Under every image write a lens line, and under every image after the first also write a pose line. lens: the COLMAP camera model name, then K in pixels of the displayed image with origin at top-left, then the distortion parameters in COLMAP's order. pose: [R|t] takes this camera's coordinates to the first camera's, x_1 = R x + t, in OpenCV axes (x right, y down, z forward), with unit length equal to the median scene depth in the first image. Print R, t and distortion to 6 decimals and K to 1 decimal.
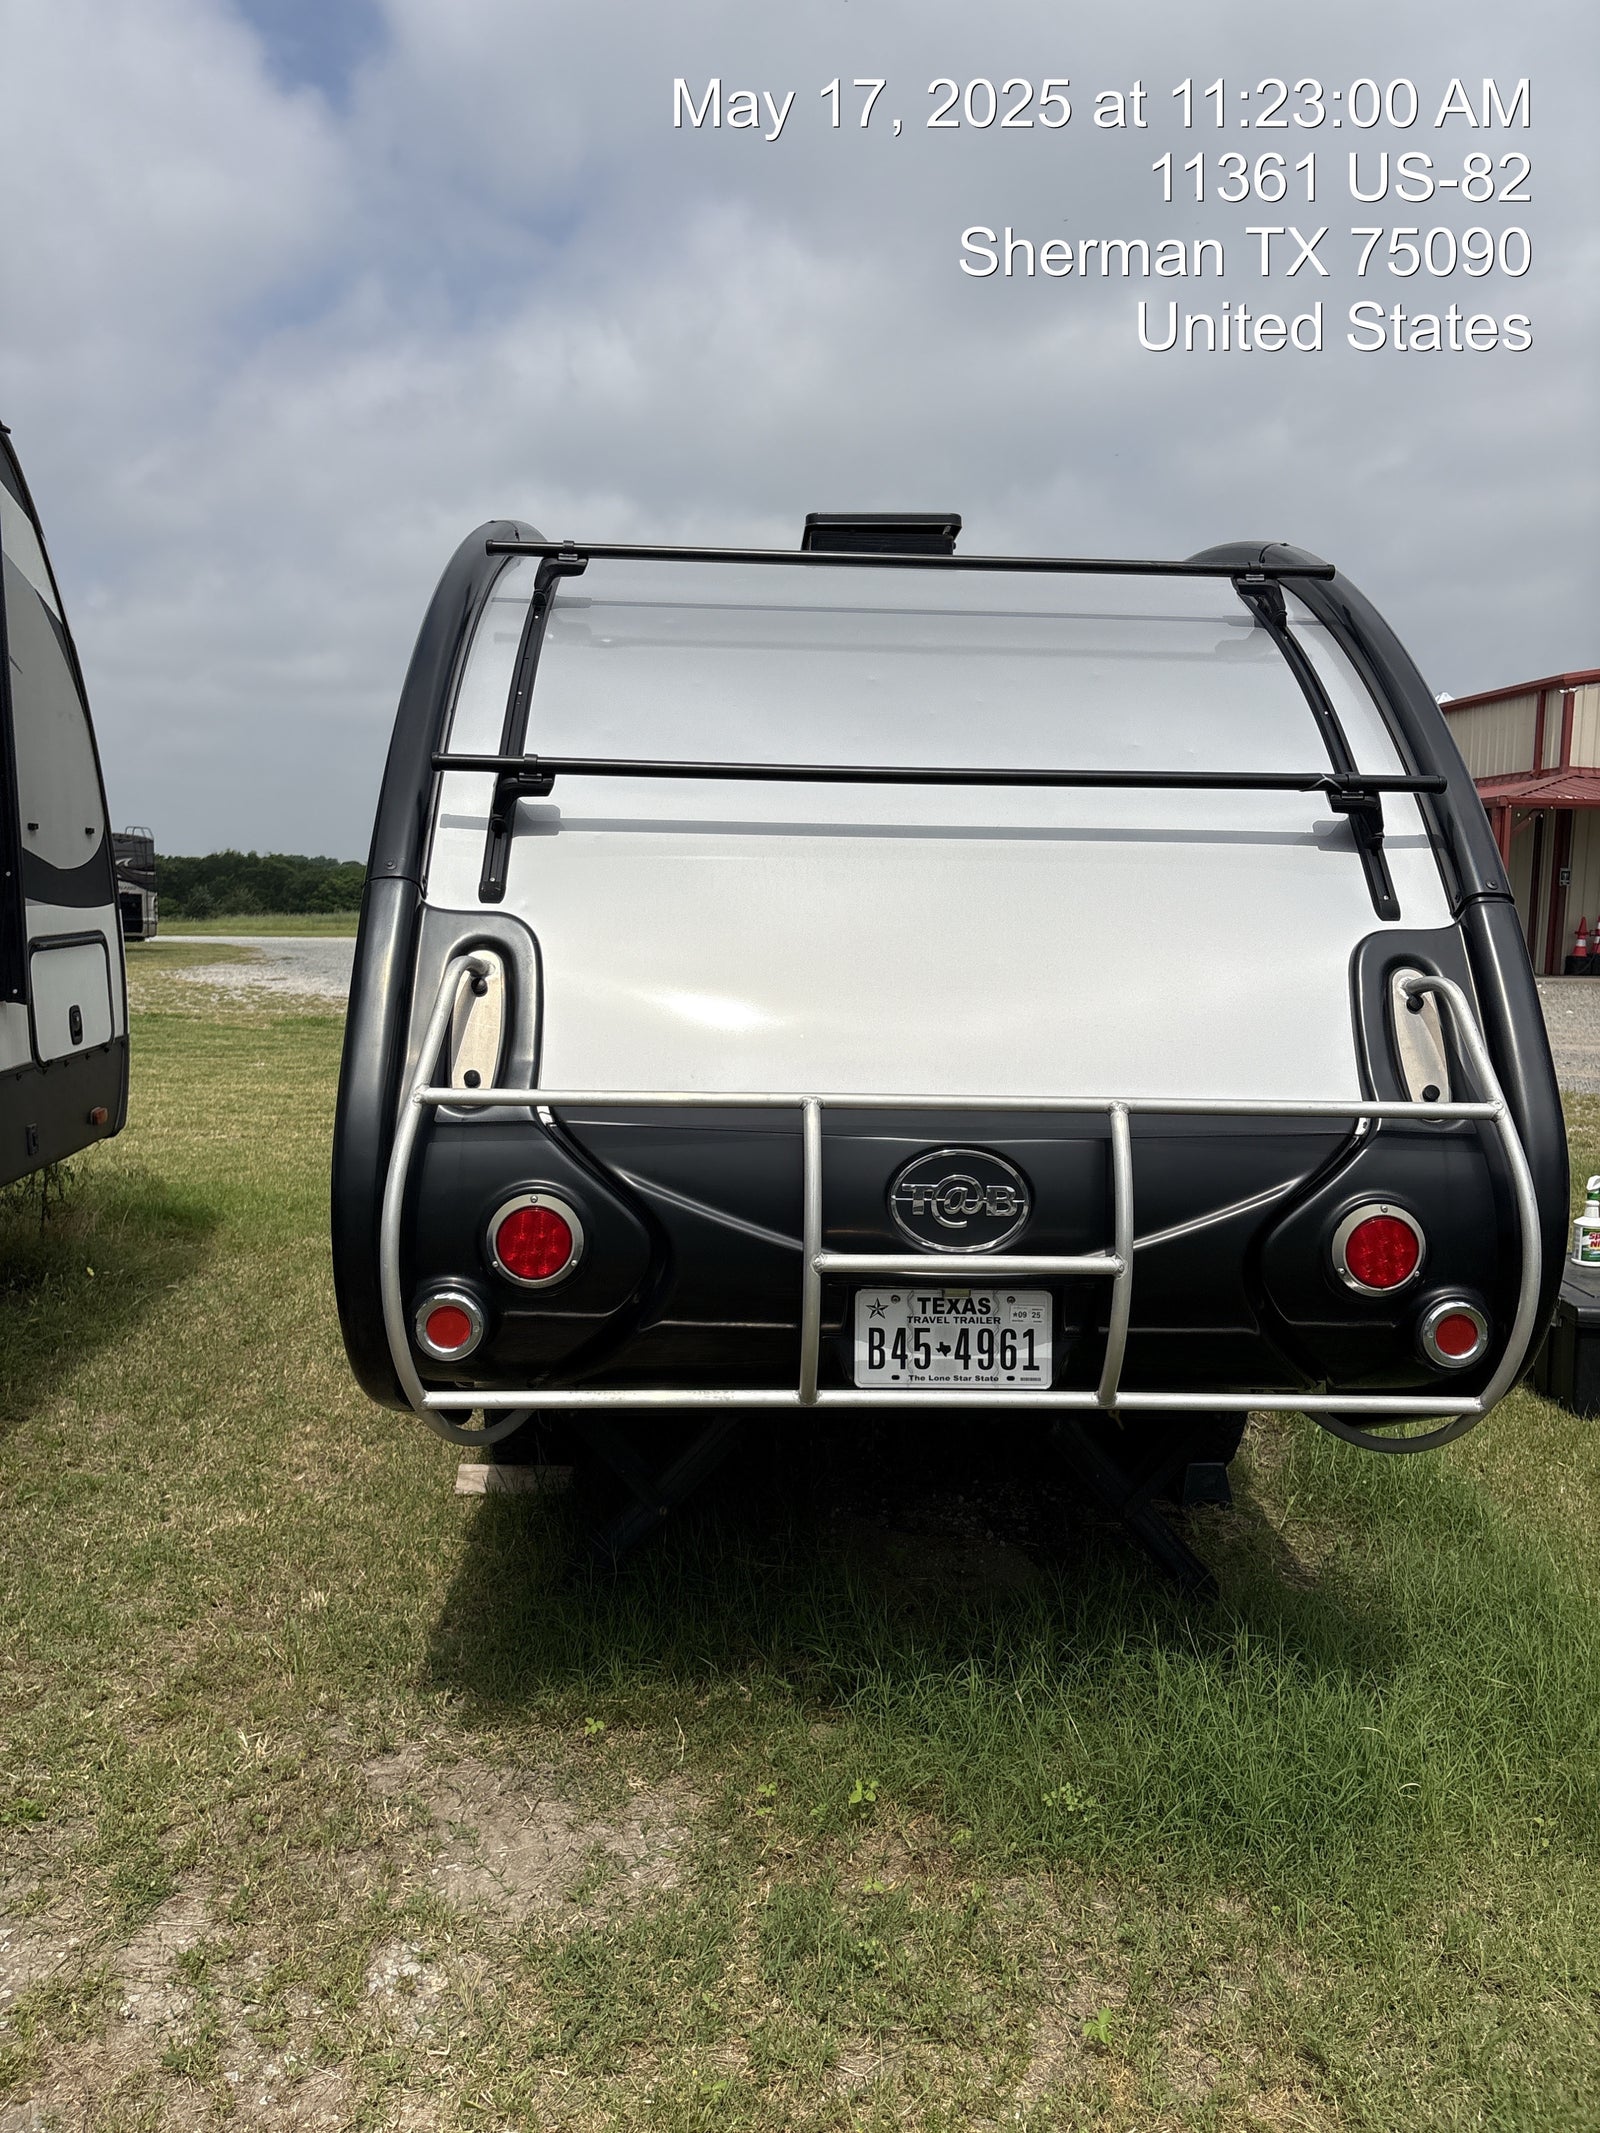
lens RADIAL K [[1779.5, 0, 800.0], [0, 1779.5, 1066.5], [0, 0, 1]] dist [0.053153, -0.105207]
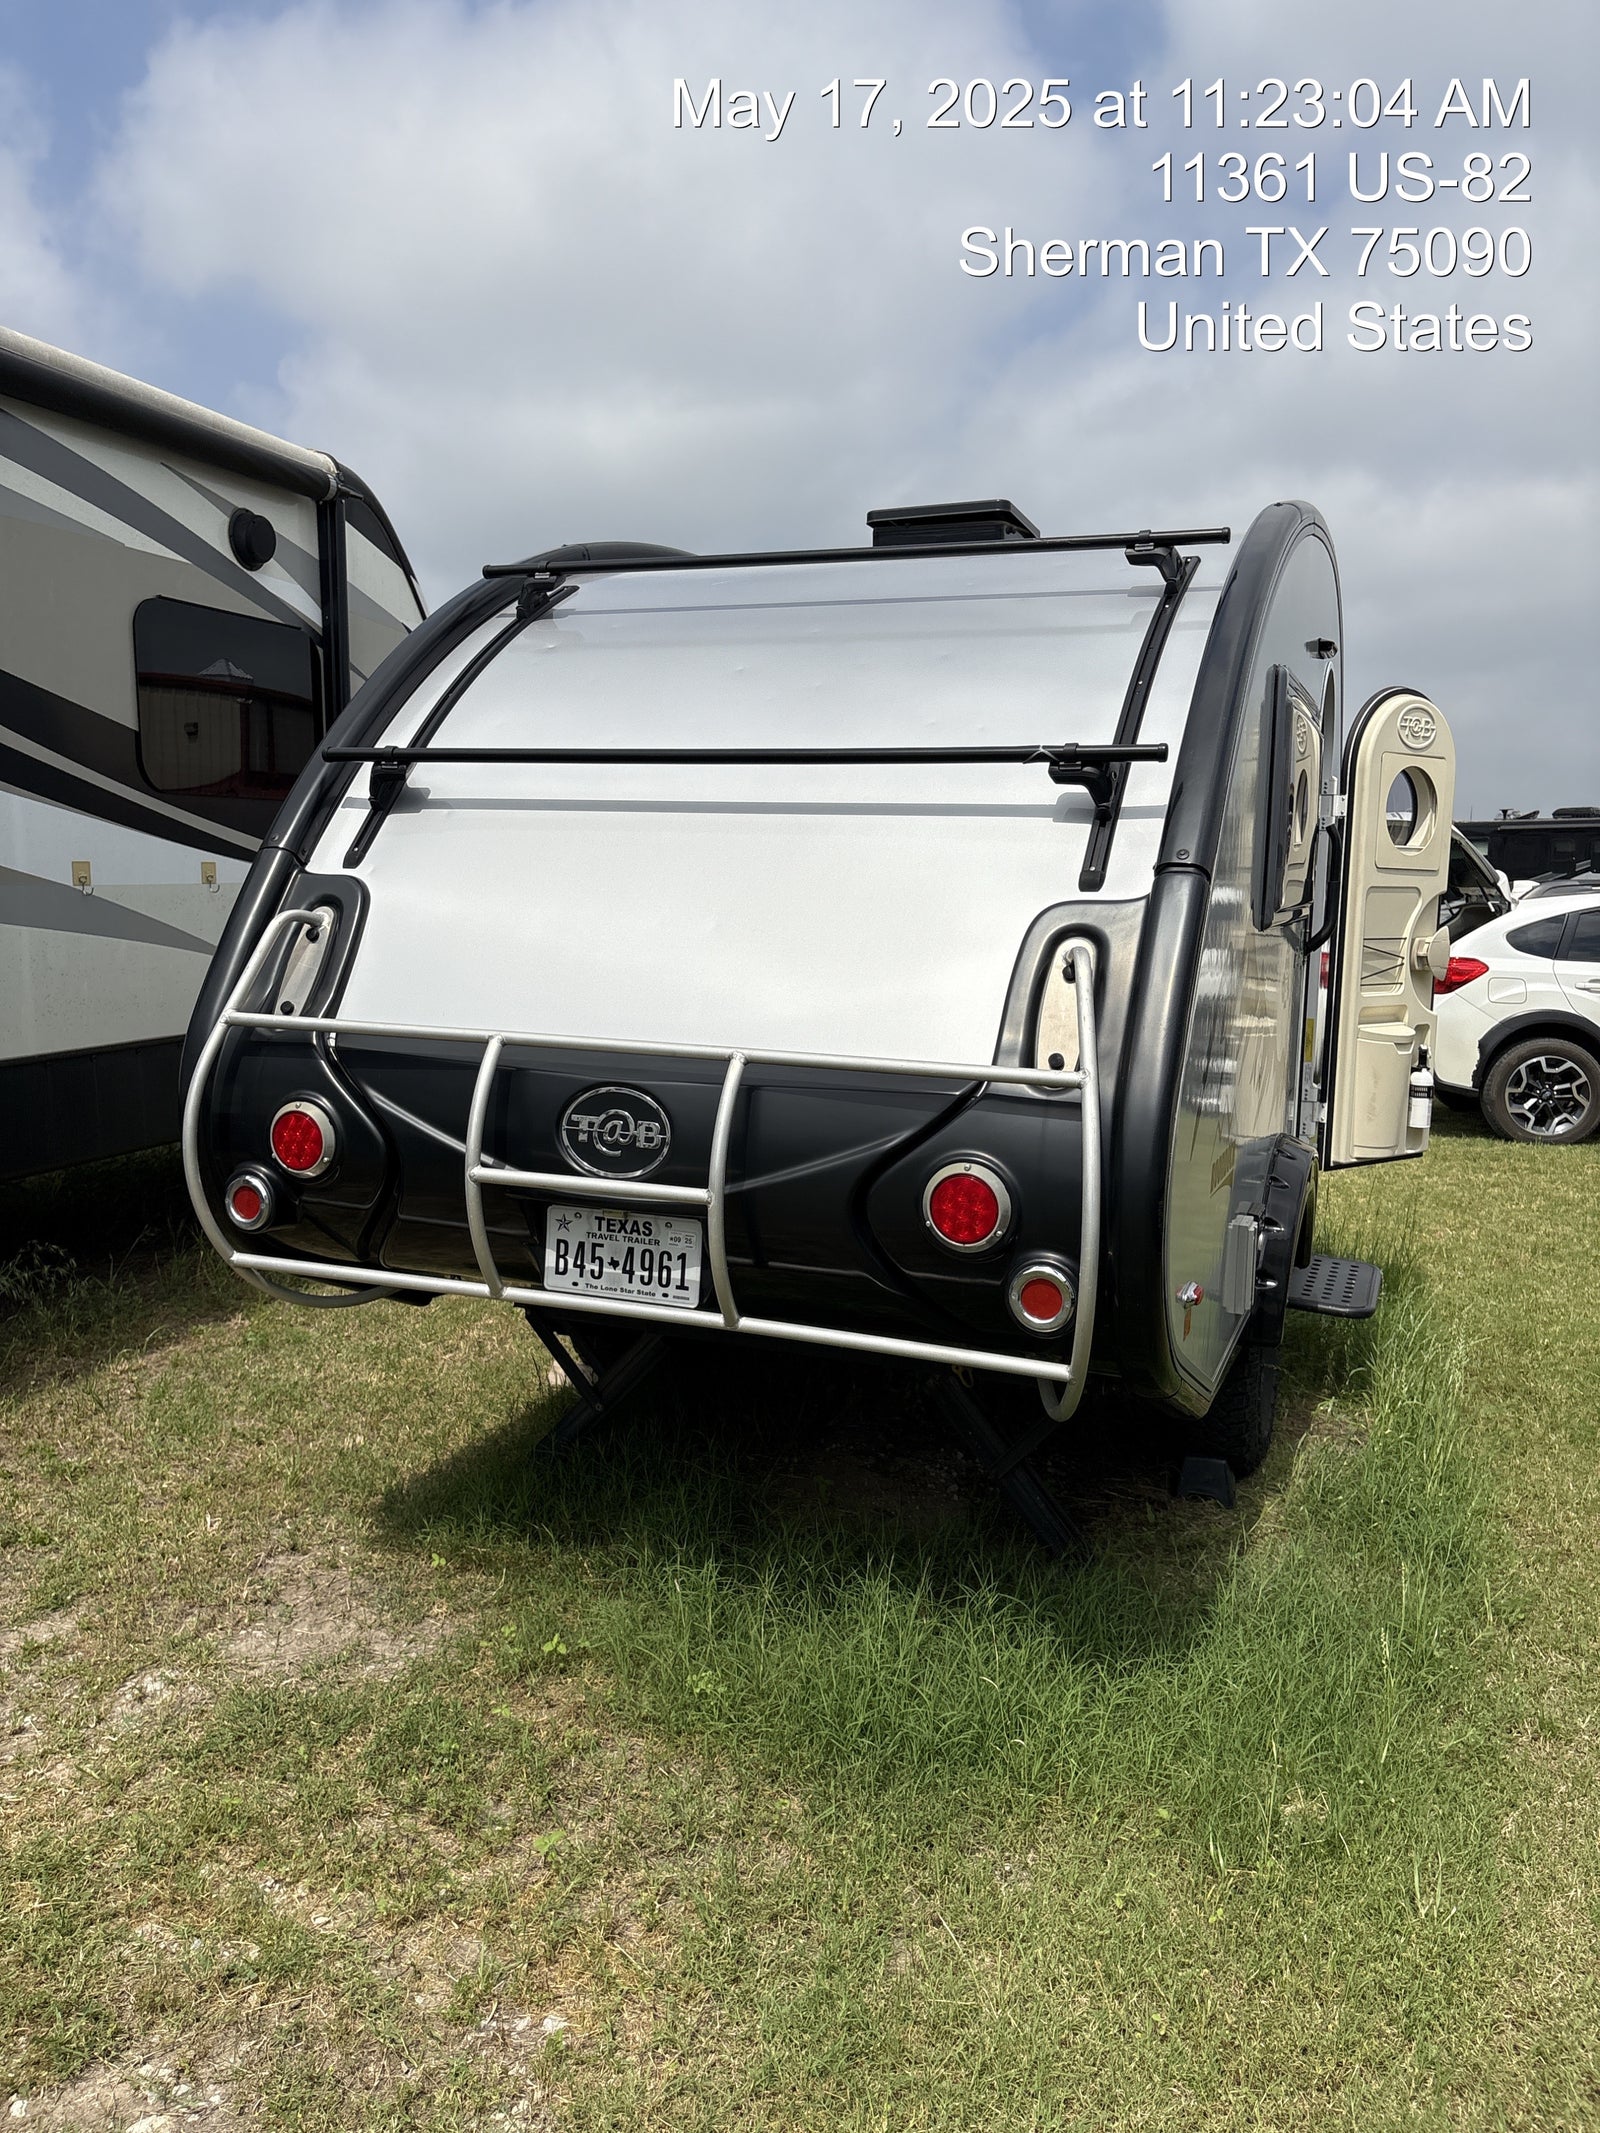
lens RADIAL K [[1779.5, 0, 800.0], [0, 1779.5, 1066.5], [0, 0, 1]] dist [0.053153, -0.105207]
pose [[0.907531, 0.048332, -0.417195, 0.653080], [-0.046362, 0.998814, 0.014861, 0.011325], [0.417419, 0.005855, 0.908695, 0.020765]]
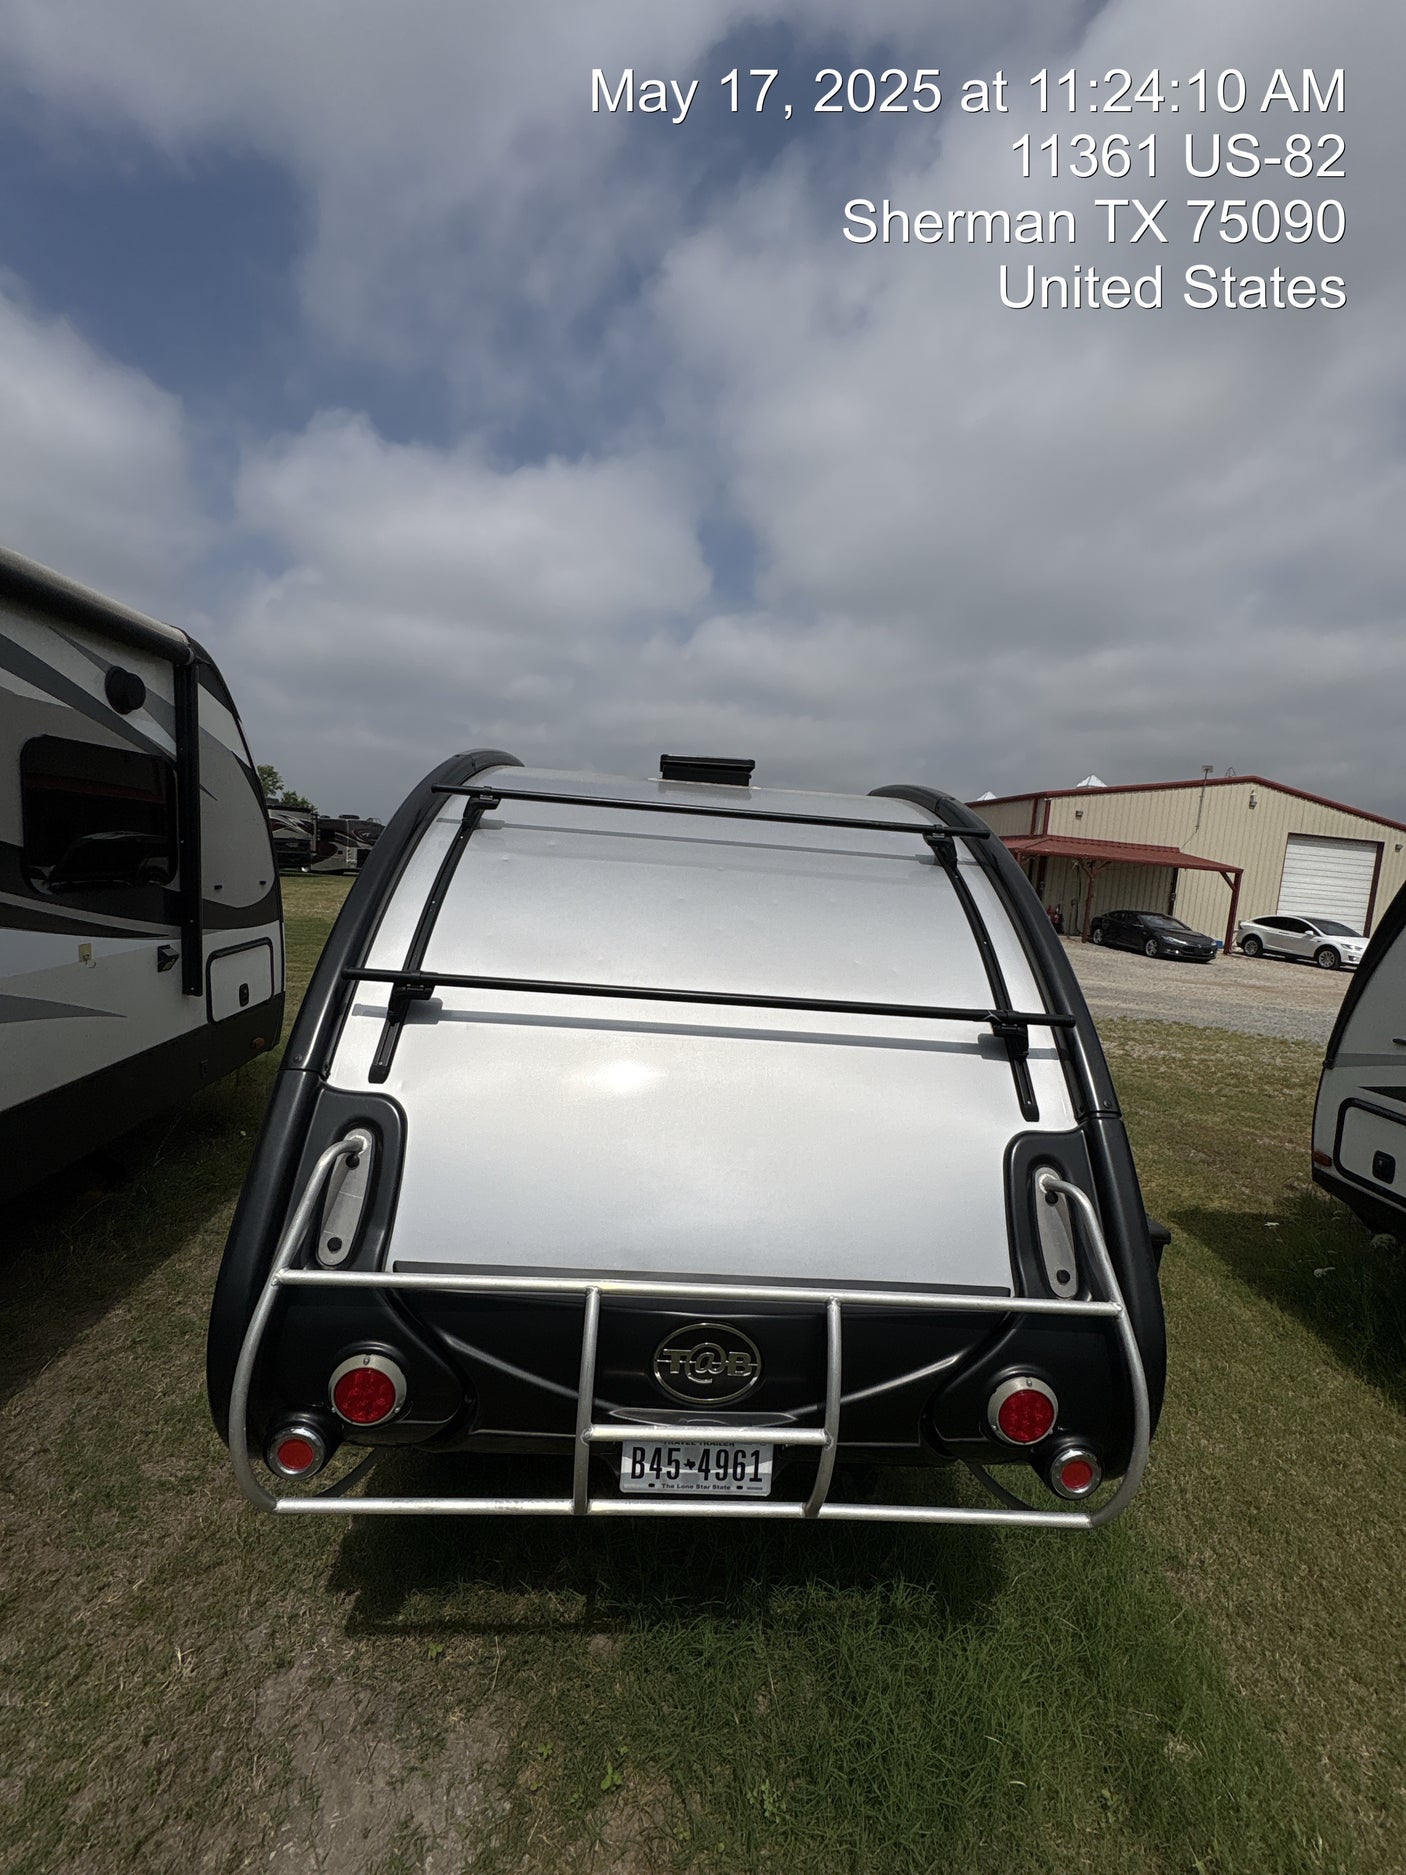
lens RADIAL K [[788.3, 0, 716.8], [0, 788.3, 915.2], [0, 0, 1]] dist [0.000013, -0.000107]
pose [[0.997832, 0.057595, 0.031836, 0.058645], [-0.057301, 0.998306, -0.010063, -0.238511], [-0.032362, 0.008217, 0.999442, 0.417819]]
